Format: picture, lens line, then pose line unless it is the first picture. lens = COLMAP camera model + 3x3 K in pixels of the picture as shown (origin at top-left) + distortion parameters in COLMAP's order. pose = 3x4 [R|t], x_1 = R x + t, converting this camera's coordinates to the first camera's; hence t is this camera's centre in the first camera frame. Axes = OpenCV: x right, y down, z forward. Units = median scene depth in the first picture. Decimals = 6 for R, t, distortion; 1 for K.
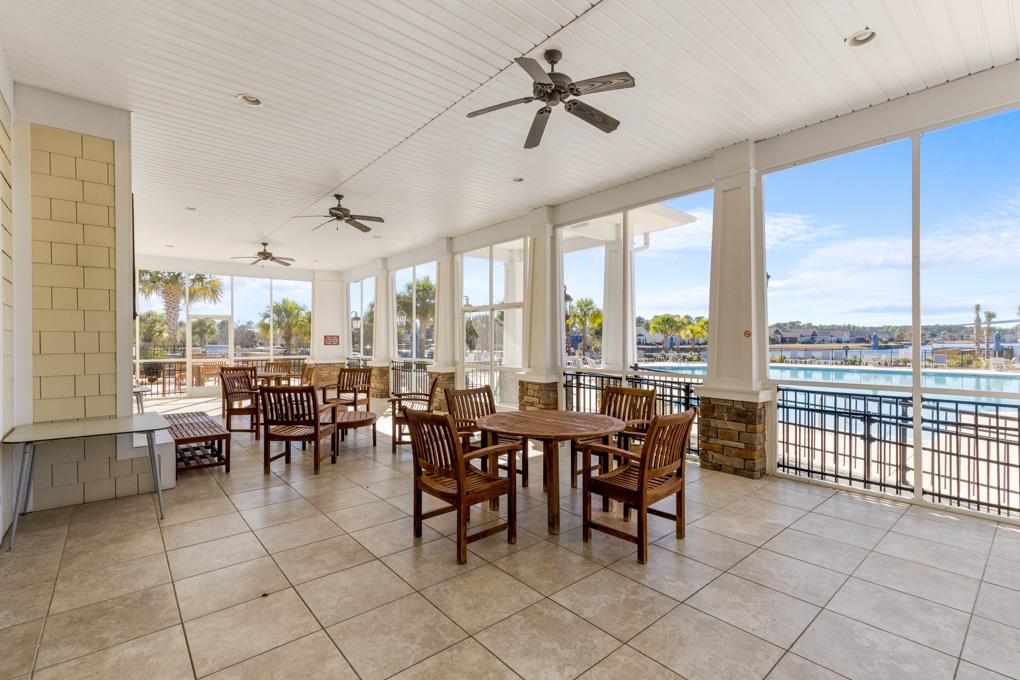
lens RADIAL K [[464.1, 0, 511.8], [0, 464.1, 341.7], [0, 0, 1]] dist [0.000014, -0.000209]
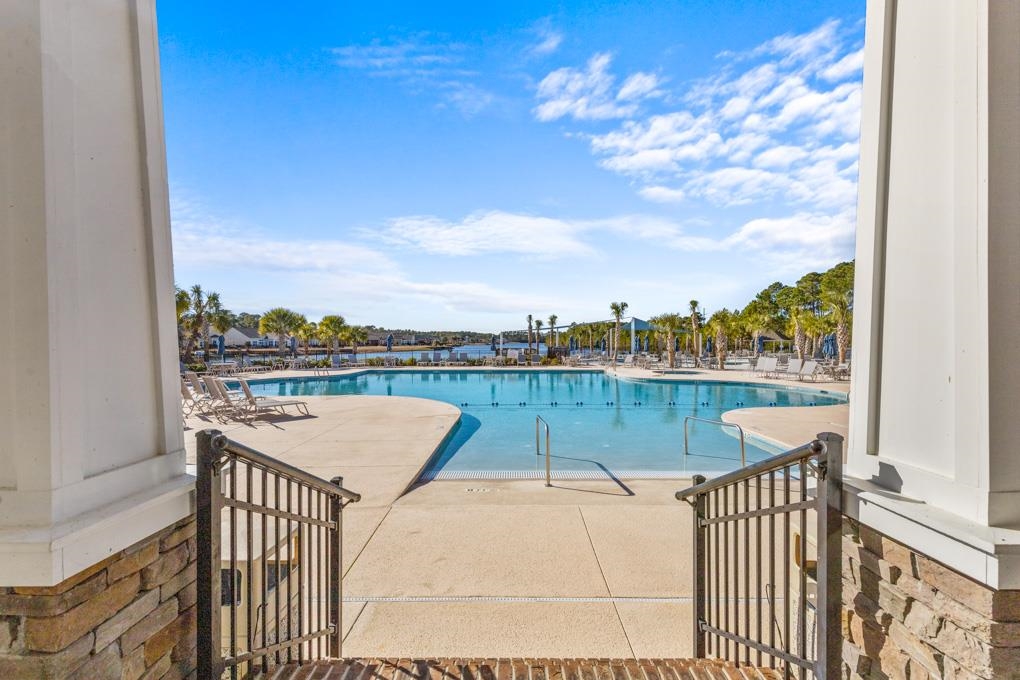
lens RADIAL K [[464.1, 0, 509.6], [0, 464.1, 345.2], [0, 0, 1]] dist [0.000014, -0.000209]
pose [[0.653190, -0.001755, 0.757192, -0.006649], [0.000305, 0.999998, 0.002055, 0.001417], [-0.757194, -0.001111, 0.653189, 0.203656]]
